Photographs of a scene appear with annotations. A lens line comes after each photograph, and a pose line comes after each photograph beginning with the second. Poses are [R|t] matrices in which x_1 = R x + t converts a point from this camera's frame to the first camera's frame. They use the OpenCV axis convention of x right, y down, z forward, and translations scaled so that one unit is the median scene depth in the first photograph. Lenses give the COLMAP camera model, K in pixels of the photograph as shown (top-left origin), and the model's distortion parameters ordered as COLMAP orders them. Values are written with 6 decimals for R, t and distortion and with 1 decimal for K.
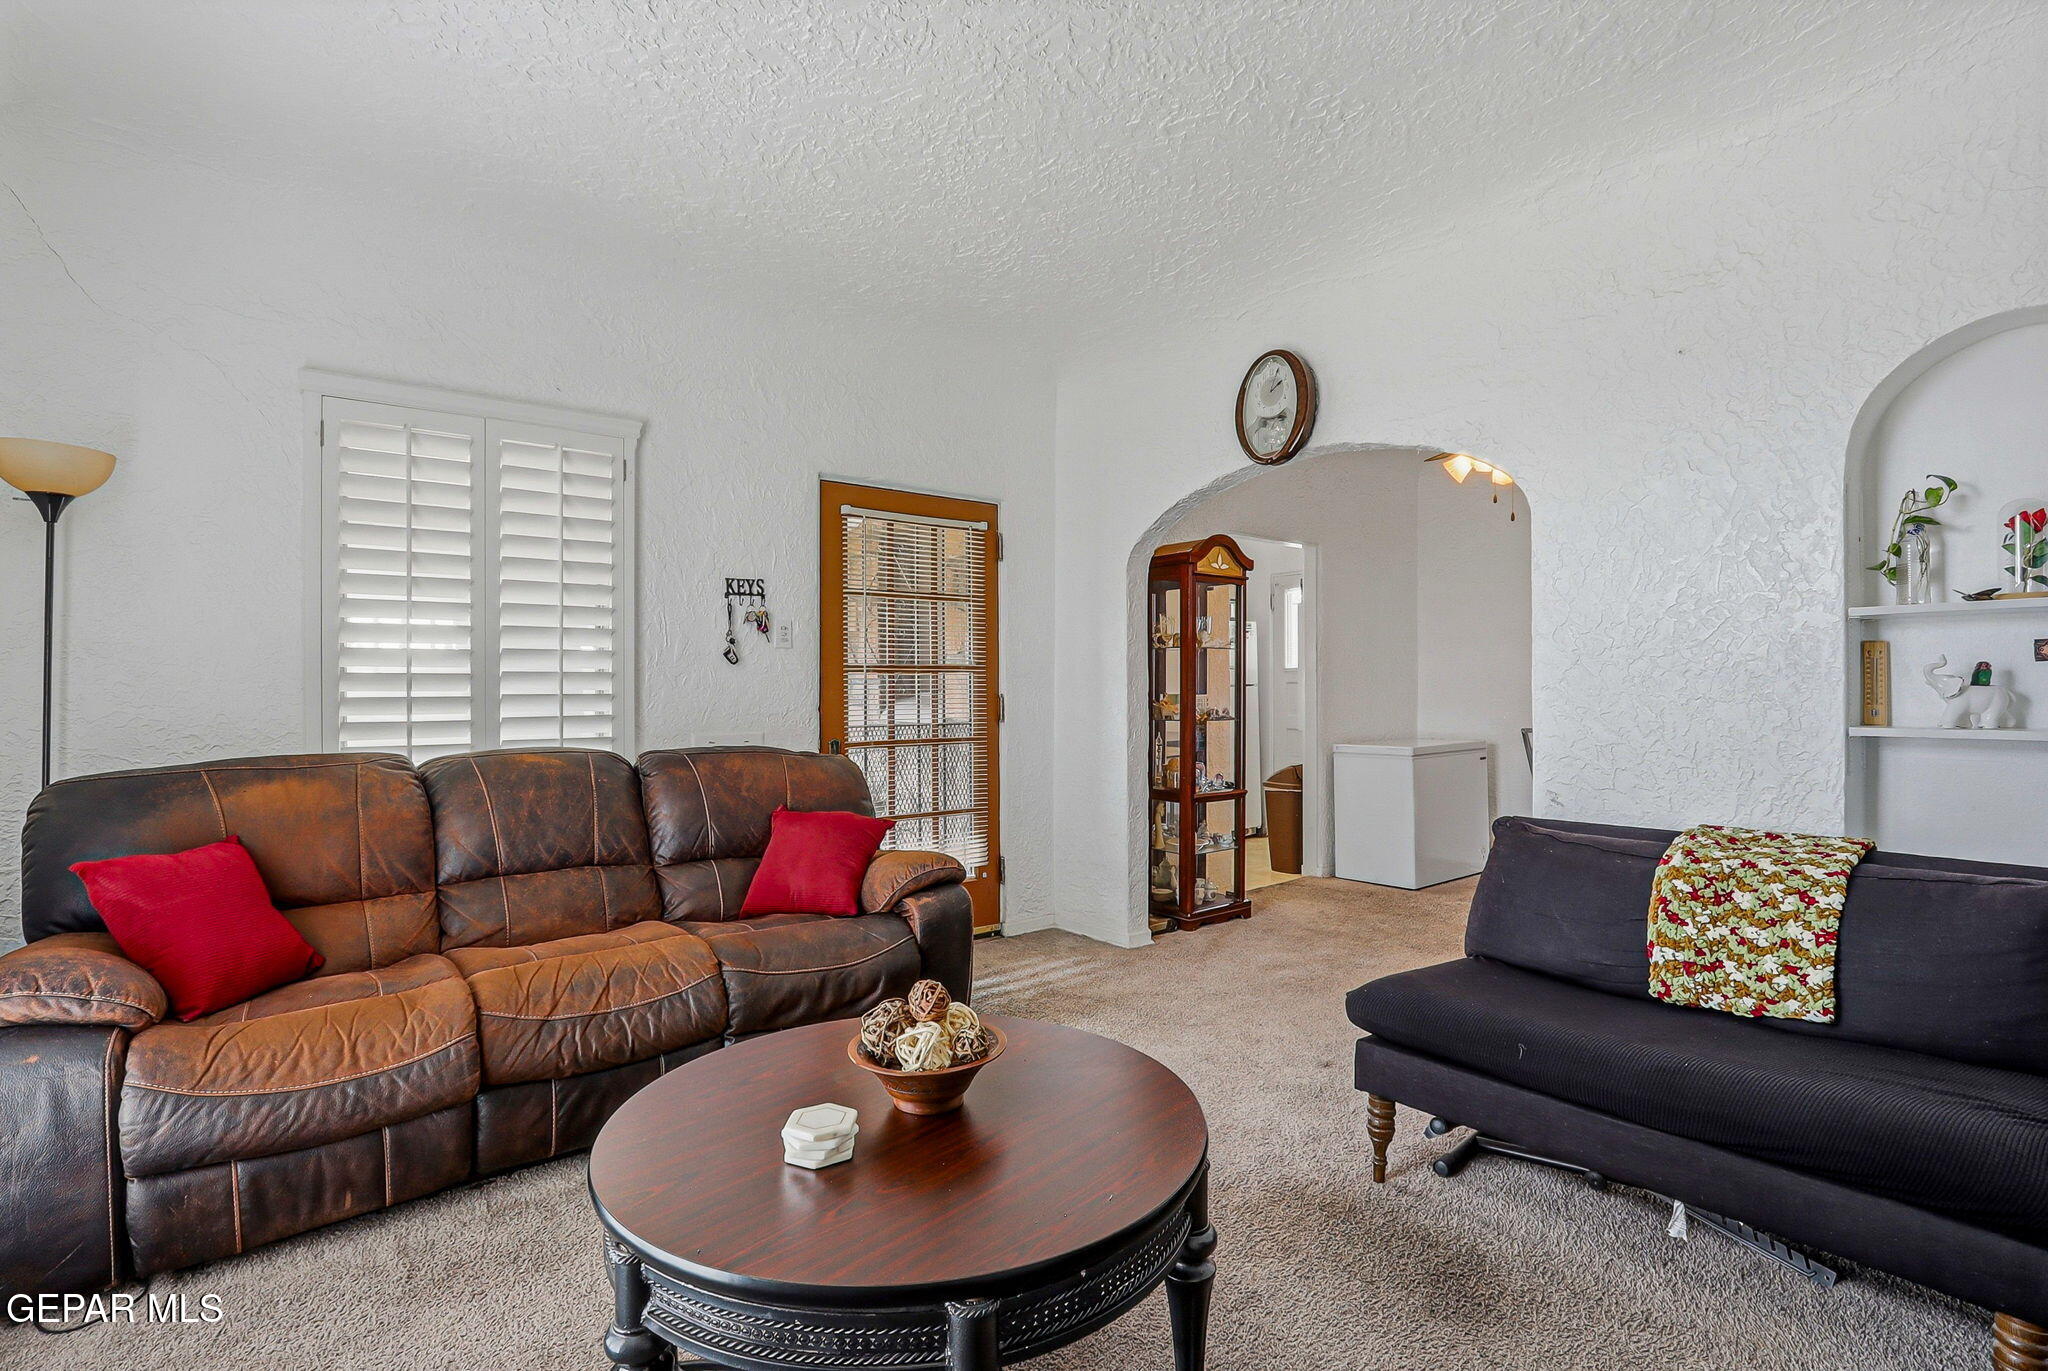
lens RADIAL K [[1000.5, 0, 1020.2], [0, 1000.5, 688.2], [0, 0, 1]] dist [-0.001714, -0.000647]
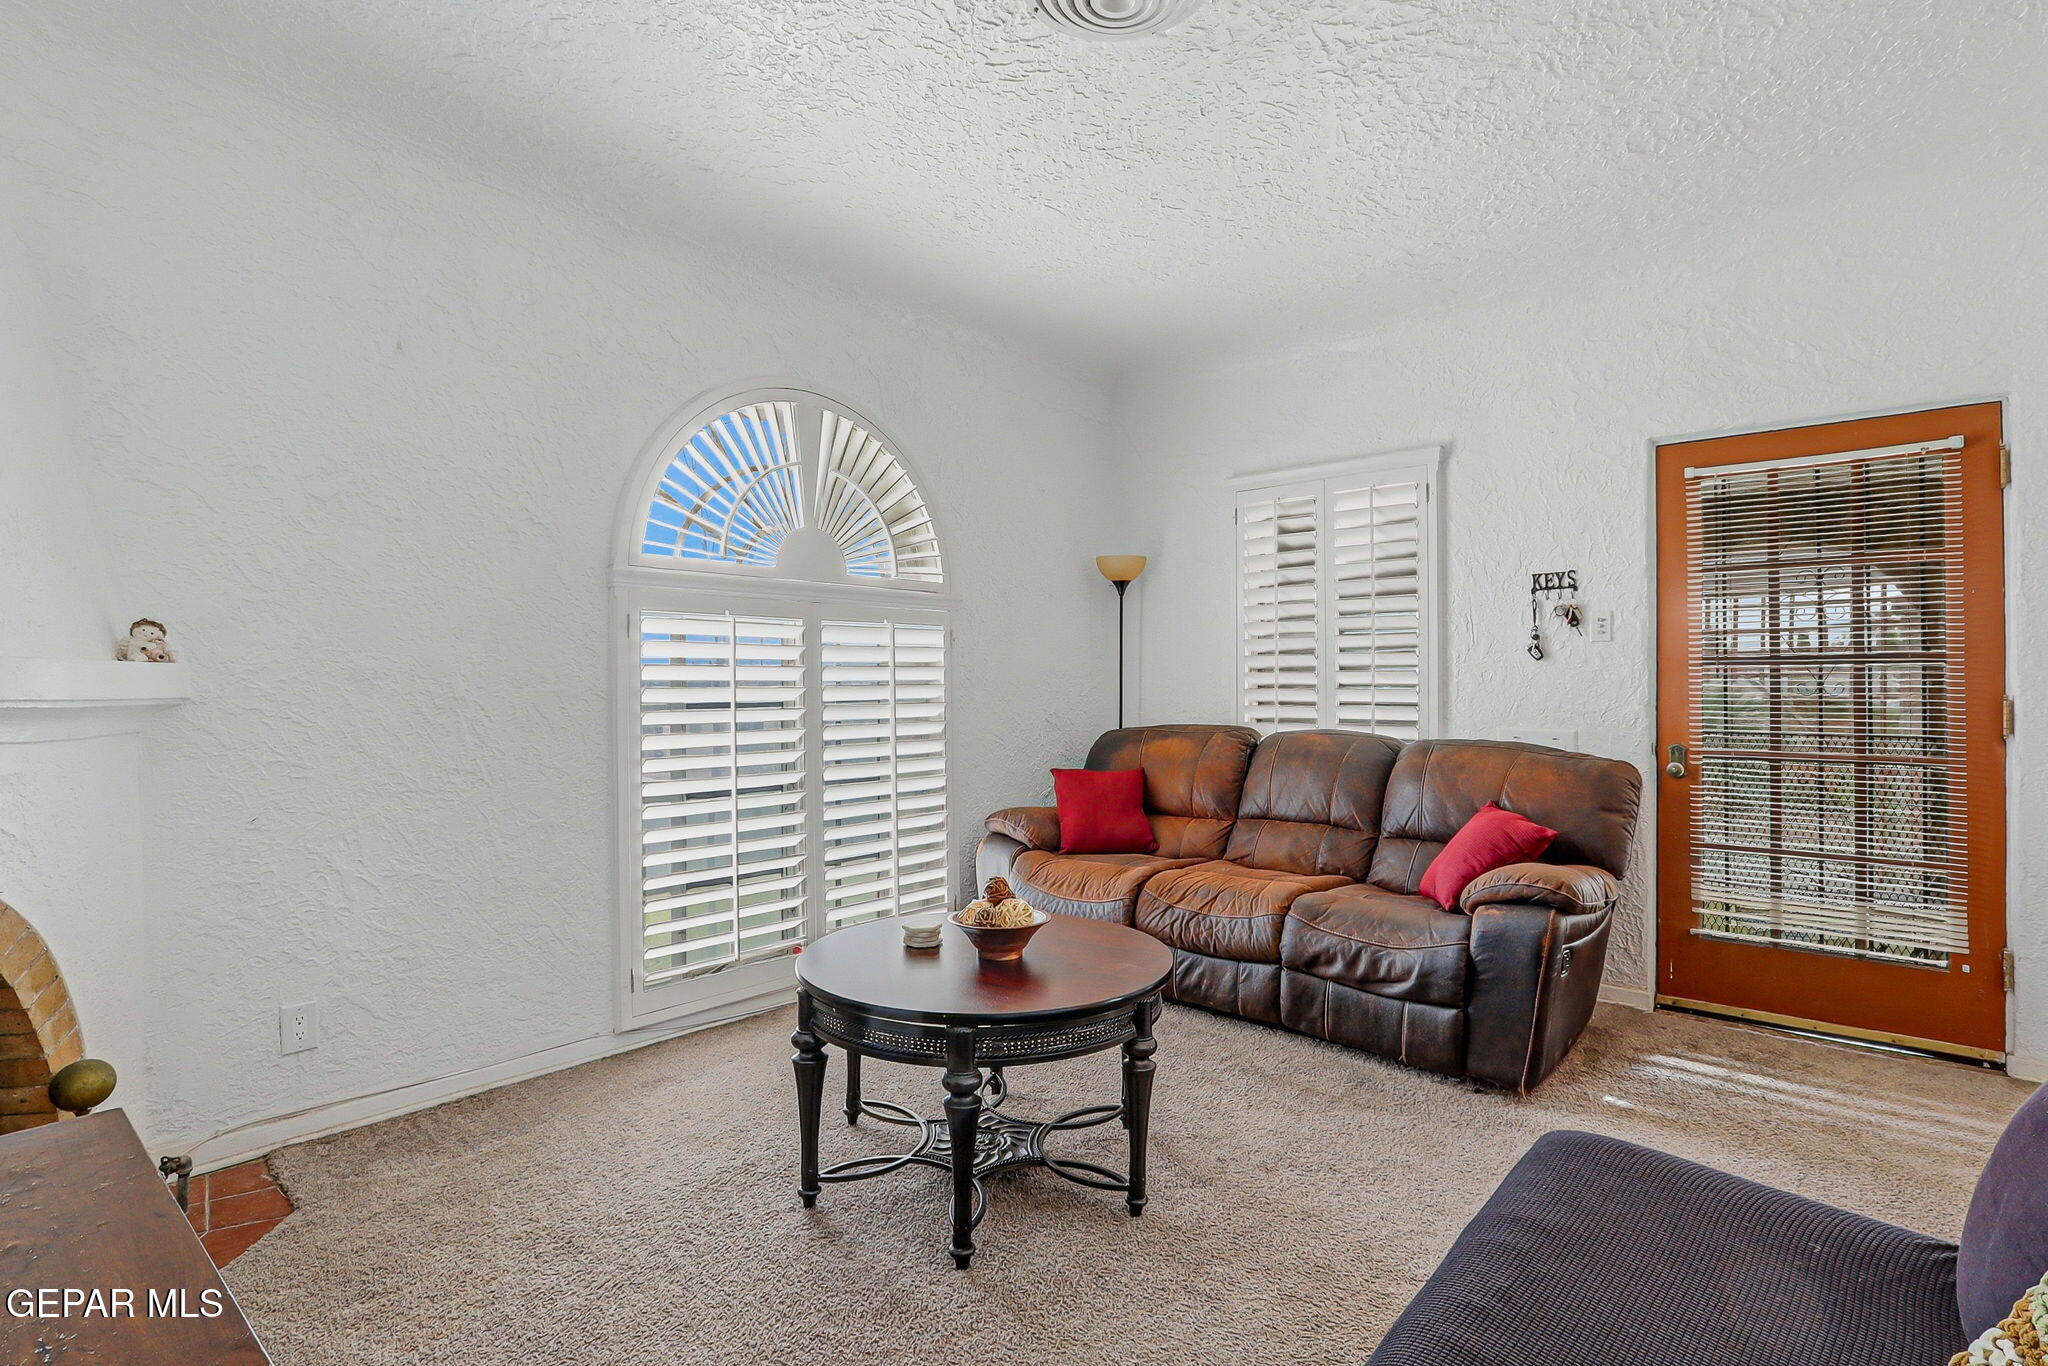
lens RADIAL K [[1000.5, 0, 1024.6], [0, 1000.5, 679.5], [0, 0, 1]] dist [-0.001714, -0.000647]
pose [[0.175828, 0.004254, -0.984412, 0.900883], [0.001175, 0.999989, 0.004531, -0.014769], [0.984420, -0.001953, 0.175821, 0.485400]]
